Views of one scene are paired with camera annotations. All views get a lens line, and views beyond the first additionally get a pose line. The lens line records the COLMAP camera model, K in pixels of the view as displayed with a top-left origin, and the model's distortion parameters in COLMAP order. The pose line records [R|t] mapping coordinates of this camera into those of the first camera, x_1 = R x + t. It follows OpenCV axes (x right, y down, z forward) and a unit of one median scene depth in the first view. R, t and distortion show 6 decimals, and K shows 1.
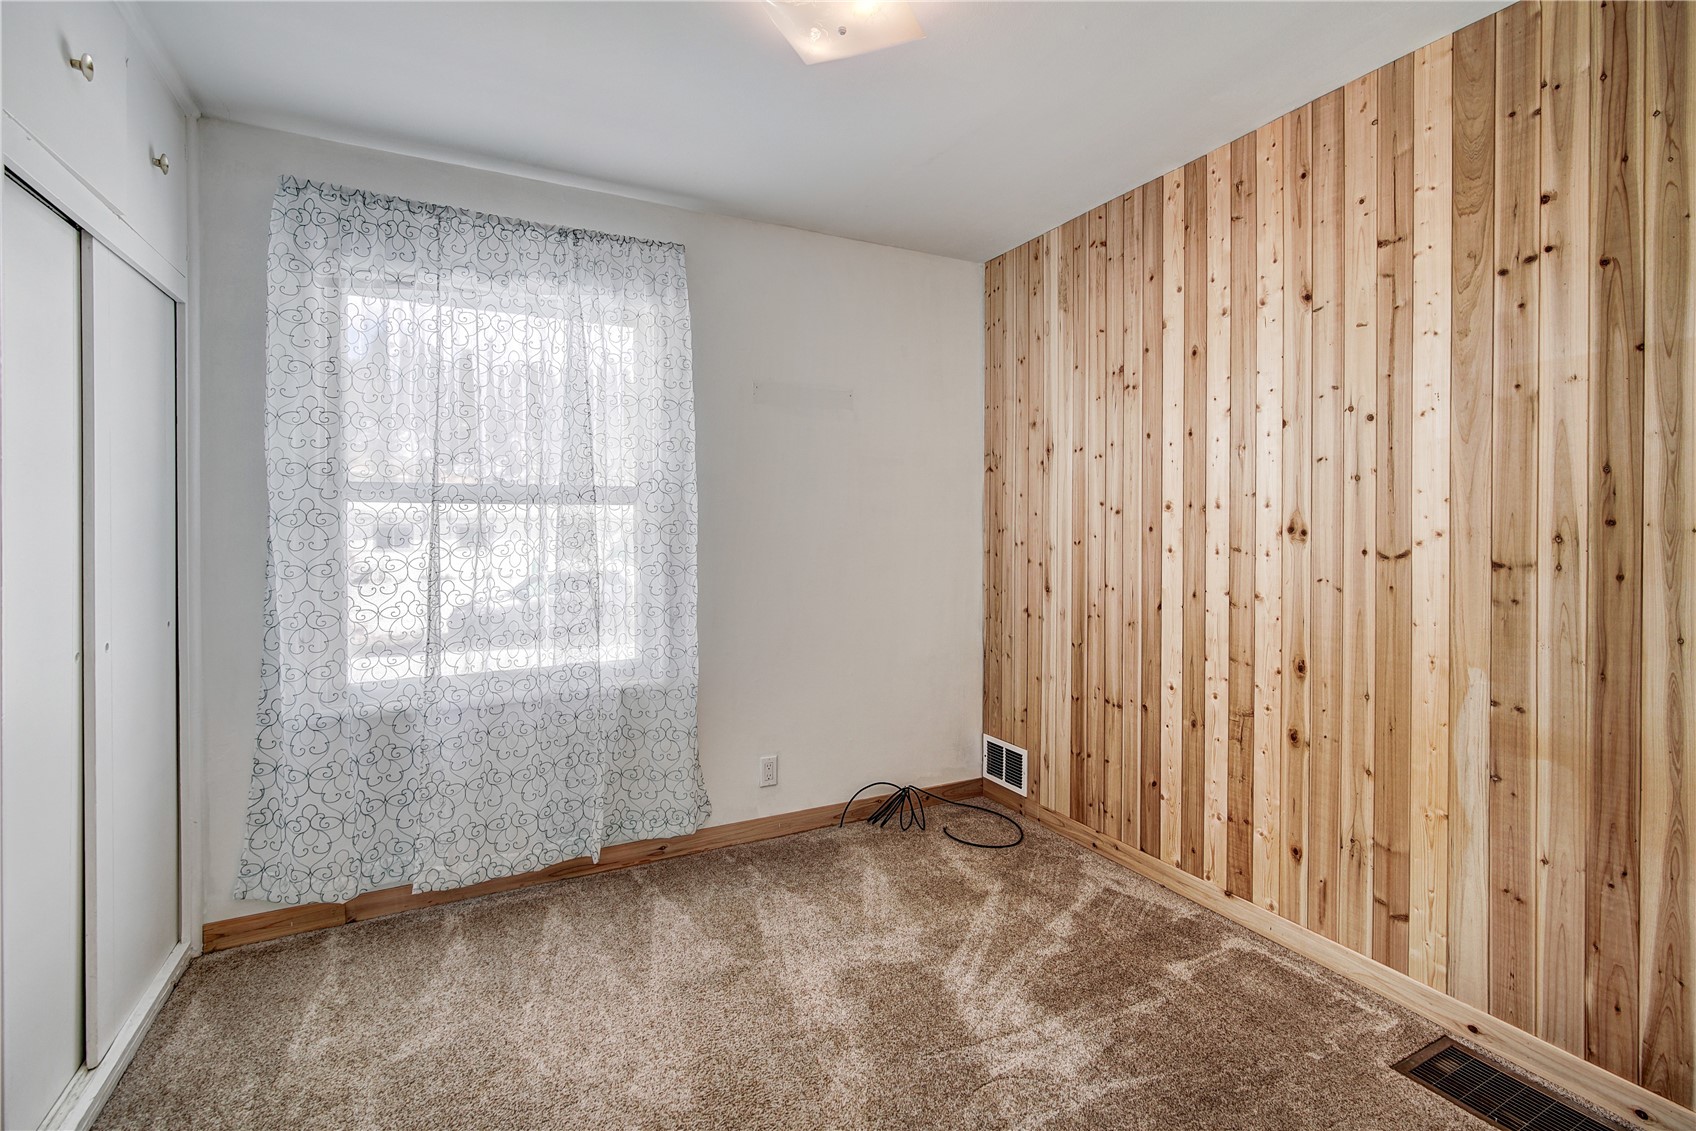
lens RADIAL K [[775.9, 0, 860.8], [0, 775.9, 548.8], [0, 0, 1]] dist [-0.010692, 0.001908]
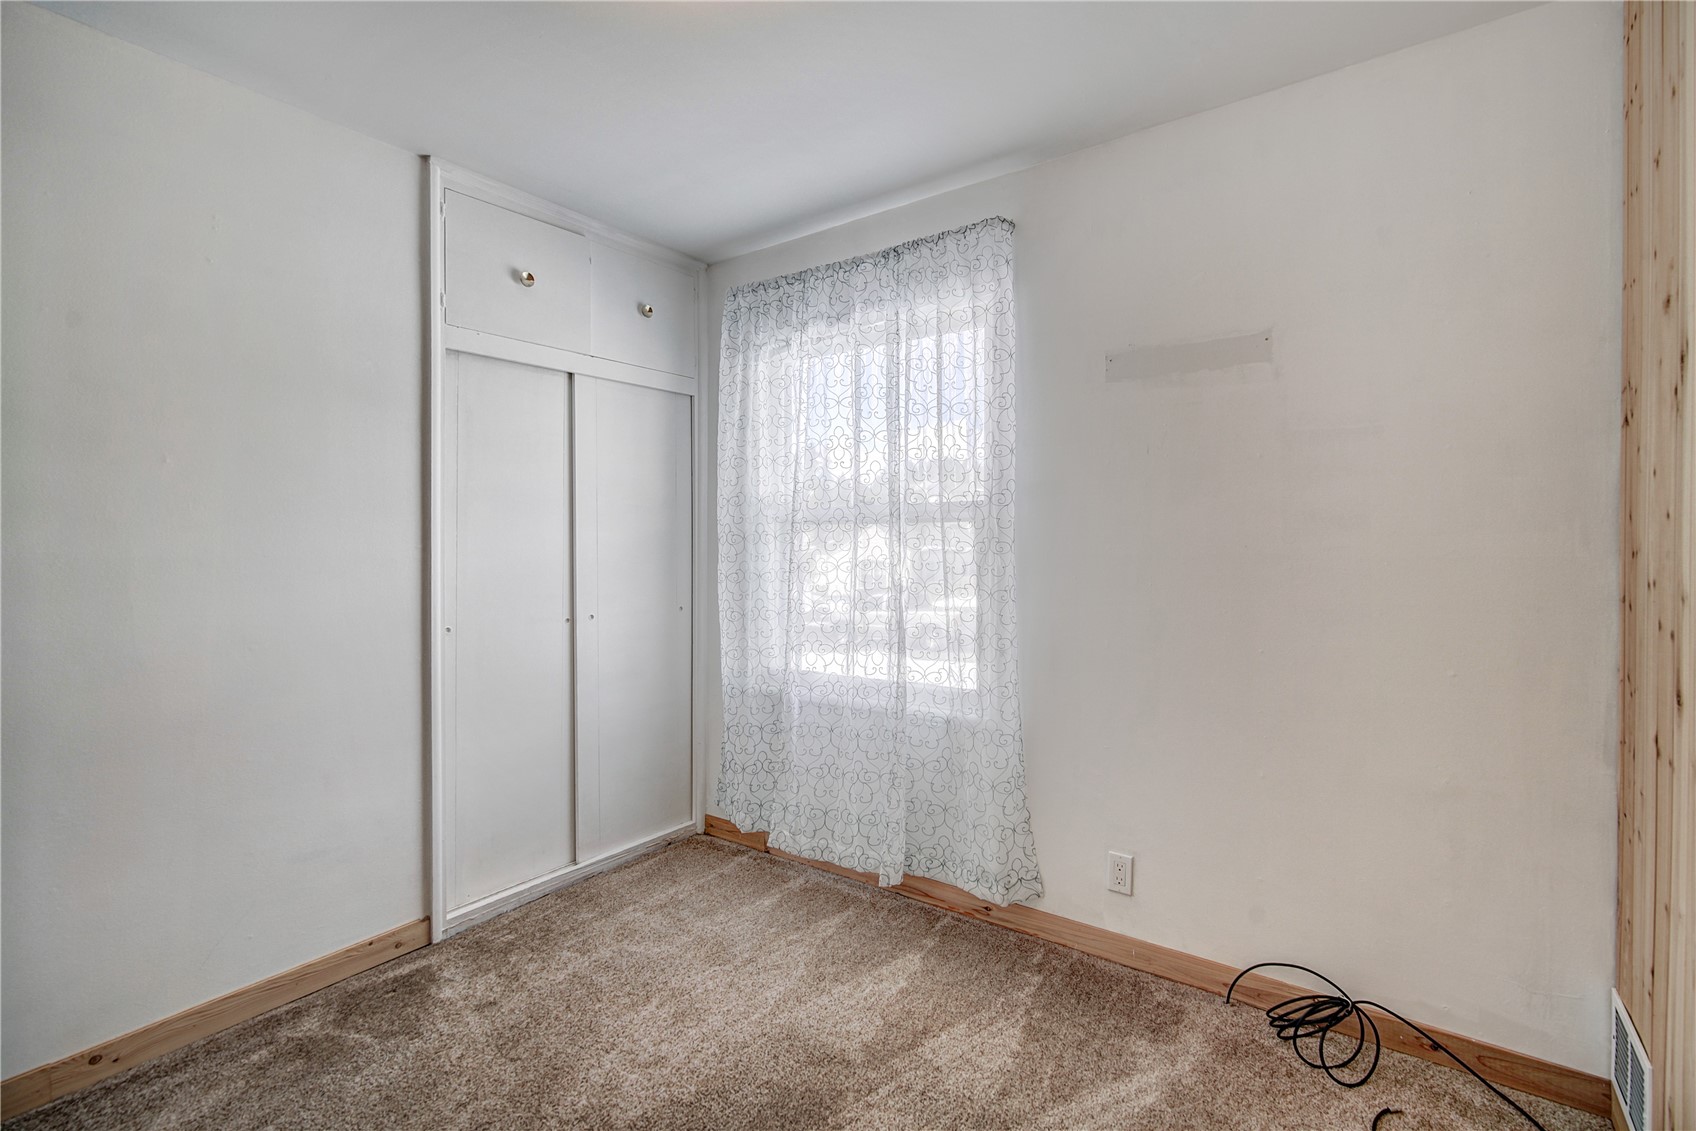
lens RADIAL K [[775.9, 0, 852.3], [0, 775.9, 555.9], [0, 0, 1]] dist [-0.010692, 0.001908]
pose [[0.425846, 0.017979, -0.904617, 0.521178], [-0.018750, 0.999763, 0.011043, -0.024793], [0.904601, 0.012258, 0.426082, 0.533143]]
